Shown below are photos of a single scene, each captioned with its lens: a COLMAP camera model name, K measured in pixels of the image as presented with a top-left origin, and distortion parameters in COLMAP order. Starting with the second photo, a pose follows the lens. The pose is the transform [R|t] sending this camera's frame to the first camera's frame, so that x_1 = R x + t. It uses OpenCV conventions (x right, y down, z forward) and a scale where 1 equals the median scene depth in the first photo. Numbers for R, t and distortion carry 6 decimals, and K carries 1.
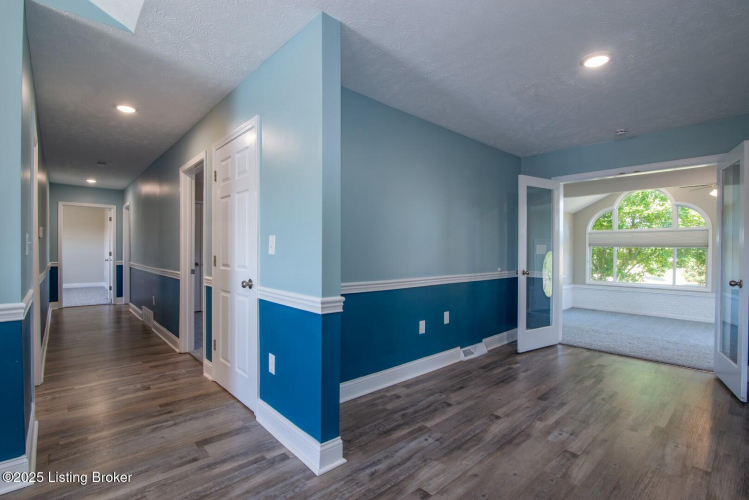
lens RADIAL K [[349.8, 0, 374.0], [0, 349.8, 256.4], [0, 0, 1]] dist [-0.015602, 0.000577]
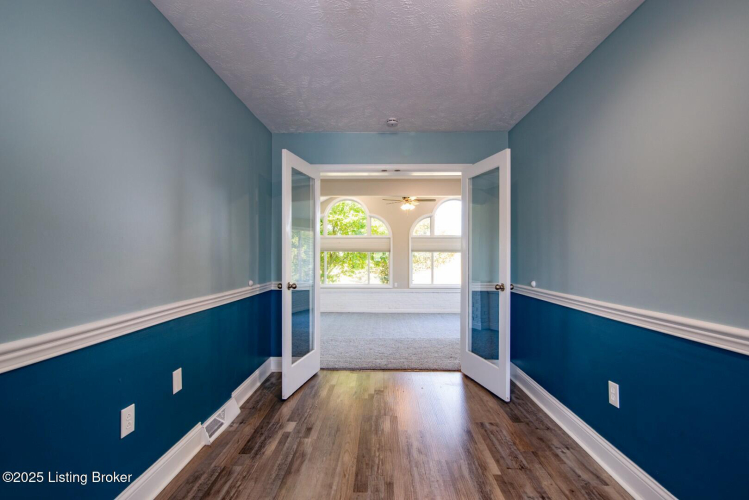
lens RADIAL K [[349.8, 0, 369.2], [0, 349.8, 253.2], [0, 0, 1]] dist [-0.015602, 0.000577]
pose [[0.690733, 0.002678, 0.723105, 0.011319], [0.012100, 0.999810, -0.015262, -0.004095], [-0.723009, 0.019292, 0.690569, 0.190736]]
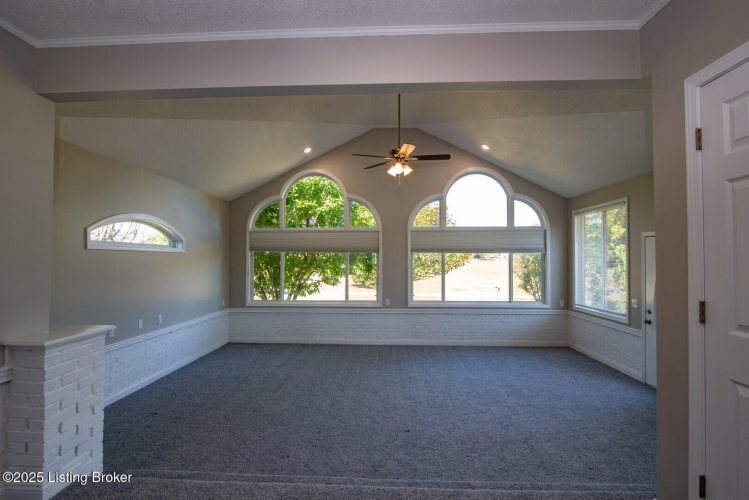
lens RADIAL K [[349.8, 0, 368.6], [0, 349.8, 254.6], [0, 0, 1]] dist [-0.015602, 0.000577]
pose [[0.710561, 0.001469, 0.703634, 0.374412], [0.015325, 0.999728, -0.017562, -0.006840], [-0.703469, 0.023262, 0.710345, 0.434662]]
